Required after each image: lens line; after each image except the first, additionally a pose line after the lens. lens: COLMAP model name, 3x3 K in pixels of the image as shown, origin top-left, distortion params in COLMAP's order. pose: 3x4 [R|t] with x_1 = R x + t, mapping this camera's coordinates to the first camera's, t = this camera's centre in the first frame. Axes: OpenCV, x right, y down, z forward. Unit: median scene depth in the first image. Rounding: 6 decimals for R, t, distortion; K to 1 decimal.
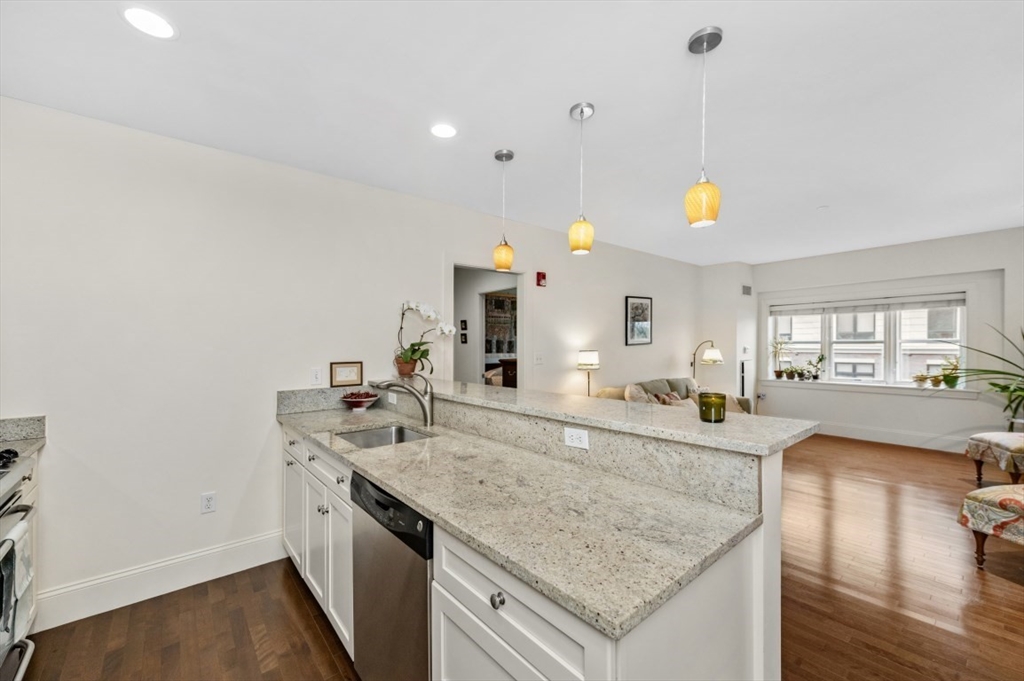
lens RADIAL K [[411.8, 0, 513.9], [0, 411.8, 345.9], [0, 0, 1]] dist [0.001007, -0.000007]
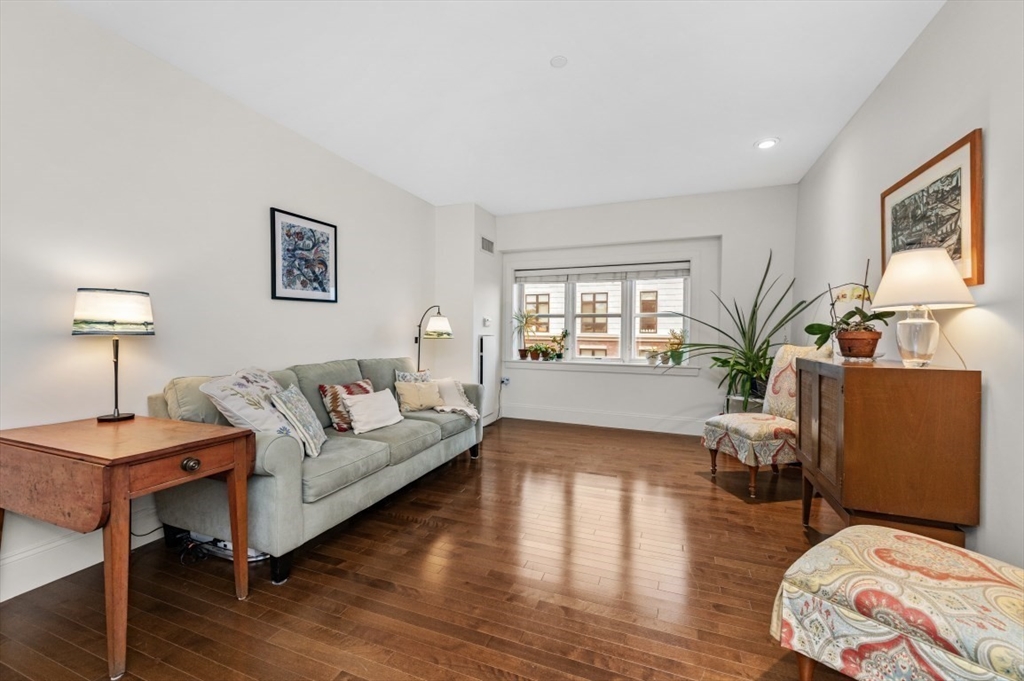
lens RADIAL K [[409.5, 0, 510.0], [0, 409.5, 331.0], [0, 0, 1]] dist [0.001250, 0.000052]
pose [[0.881794, 0.019184, 0.471244, 0.288445], [-0.013369, 0.999788, -0.015685, 0.045476], [-0.471445, 0.007531, 0.881863, 0.358604]]
